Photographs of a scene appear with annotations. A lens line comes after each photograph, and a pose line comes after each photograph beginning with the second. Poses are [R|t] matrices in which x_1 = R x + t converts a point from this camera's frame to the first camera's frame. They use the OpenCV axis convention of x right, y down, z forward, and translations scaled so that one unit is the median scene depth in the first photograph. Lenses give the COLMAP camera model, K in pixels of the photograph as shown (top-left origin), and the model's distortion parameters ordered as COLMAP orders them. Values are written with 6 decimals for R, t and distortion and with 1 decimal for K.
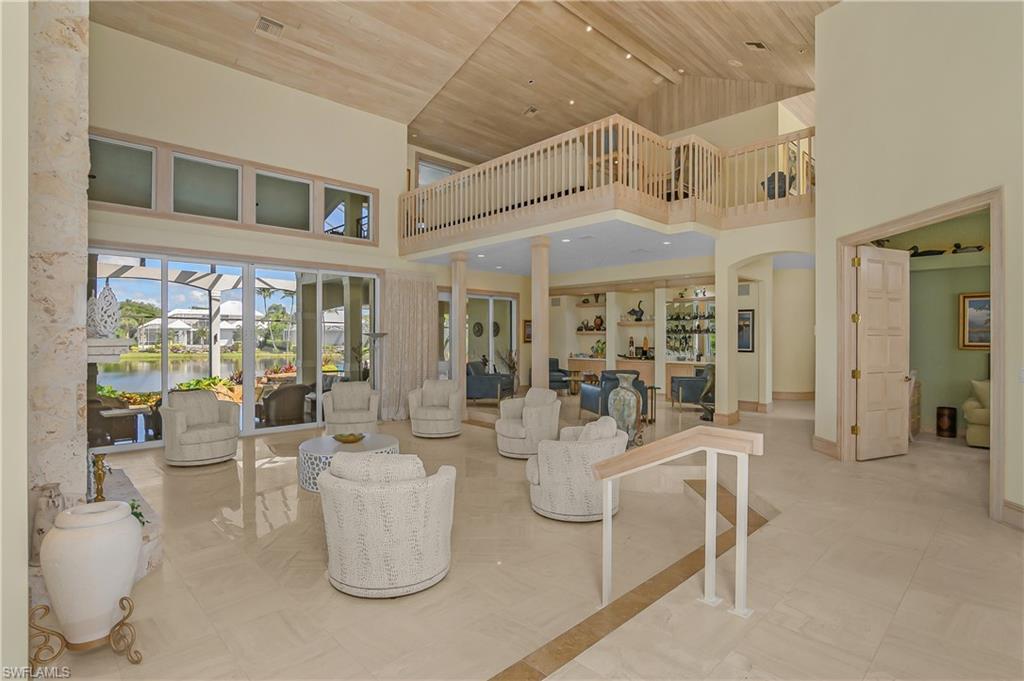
lens RADIAL K [[517.3, 0, 512.5], [0, 517.3, 338.0], [0, 0, 1]] dist [0.000918, 0.000157]
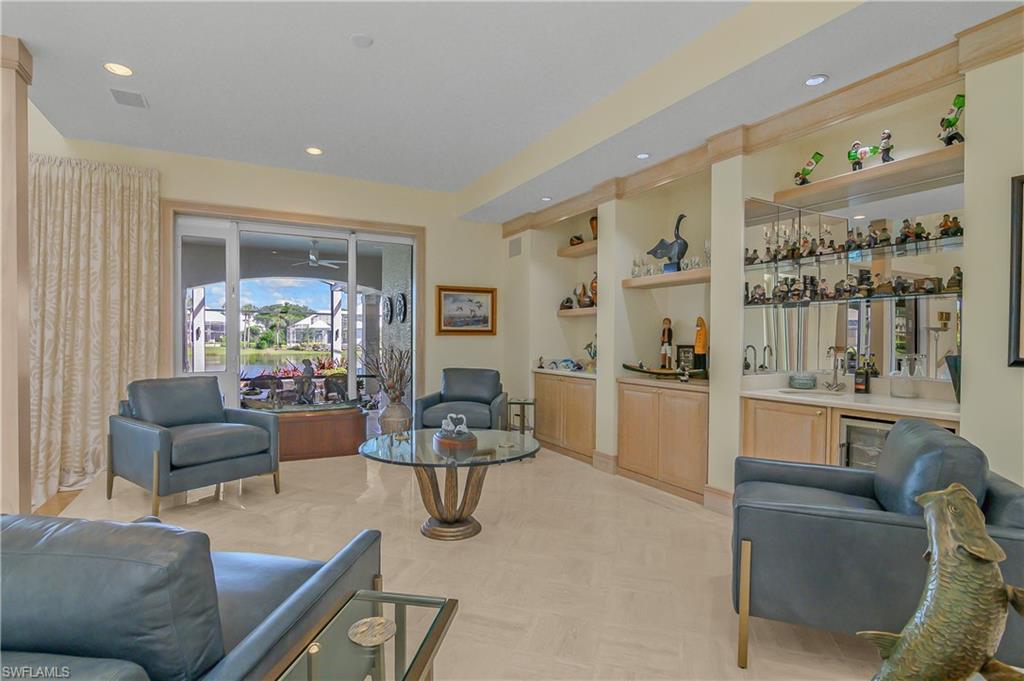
lens RADIAL K [[517.3, 0, 509.8], [0, 517.3, 342.1], [0, 0, 1]] dist [0.000918, 0.000157]
pose [[0.954119, 0.007437, -0.299334, 0.239087], [-0.006068, 0.999966, 0.005504, 0.014157], [0.299365, -0.003435, 0.954133, 0.616496]]
